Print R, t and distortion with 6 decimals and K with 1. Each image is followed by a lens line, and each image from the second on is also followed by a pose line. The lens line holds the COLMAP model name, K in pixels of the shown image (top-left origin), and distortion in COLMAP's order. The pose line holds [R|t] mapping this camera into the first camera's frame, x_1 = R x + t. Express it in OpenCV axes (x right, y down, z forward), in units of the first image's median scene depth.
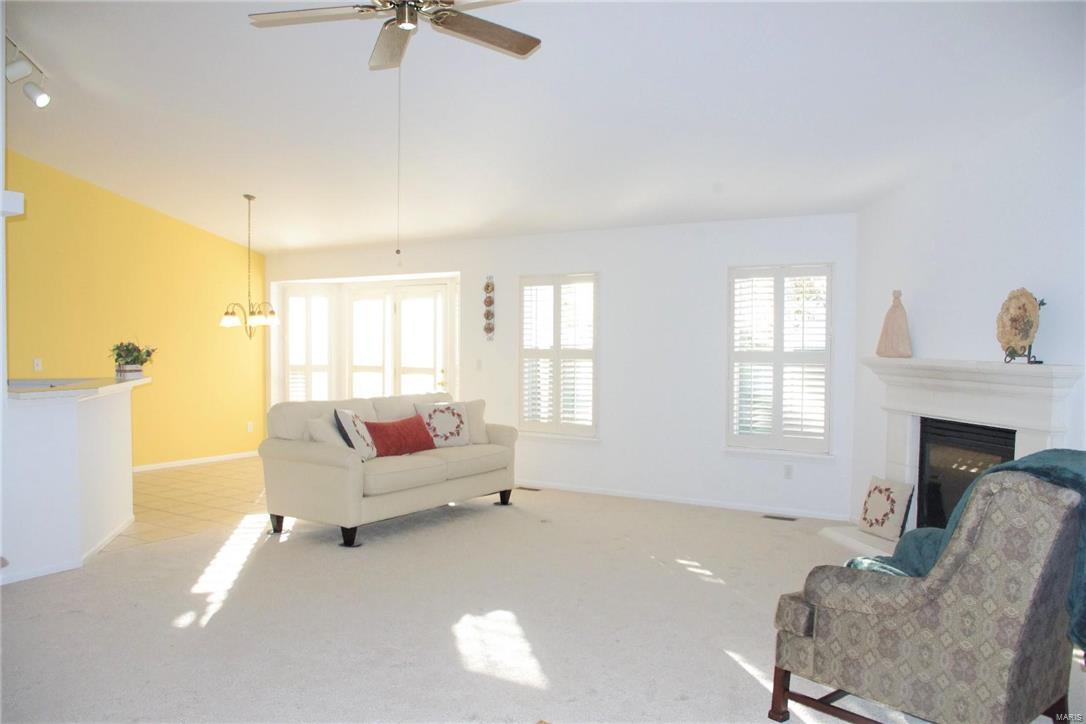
lens RADIAL K [[830.6, 0, 543.0], [0, 830.6, 362.0], [0, 0, 1]] dist [-0.085158, -0.002514]
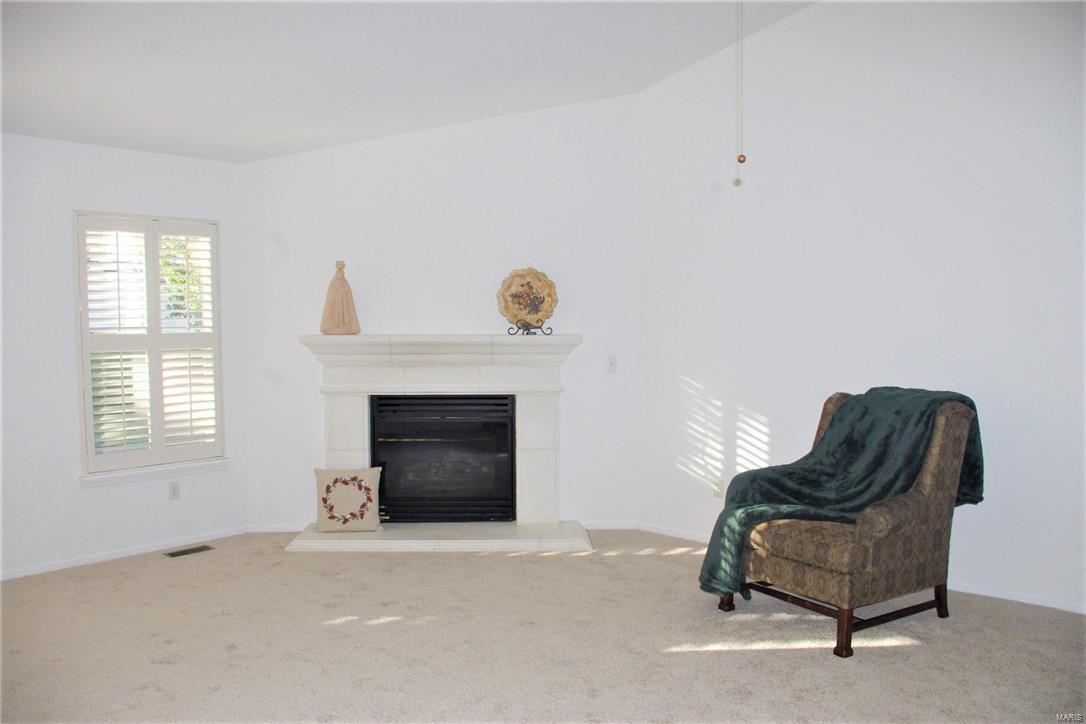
lens RADIAL K [[830.6, 0, 543.0], [0, 830.6, 362.0], [0, 0, 1]] dist [-0.085158, -0.002514]
pose [[0.177956, -0.065199, 0.981876, -0.448434], [0.033108, 0.997634, 0.060244, -0.024070], [-0.983481, 0.021788, 0.179694, 0.627716]]
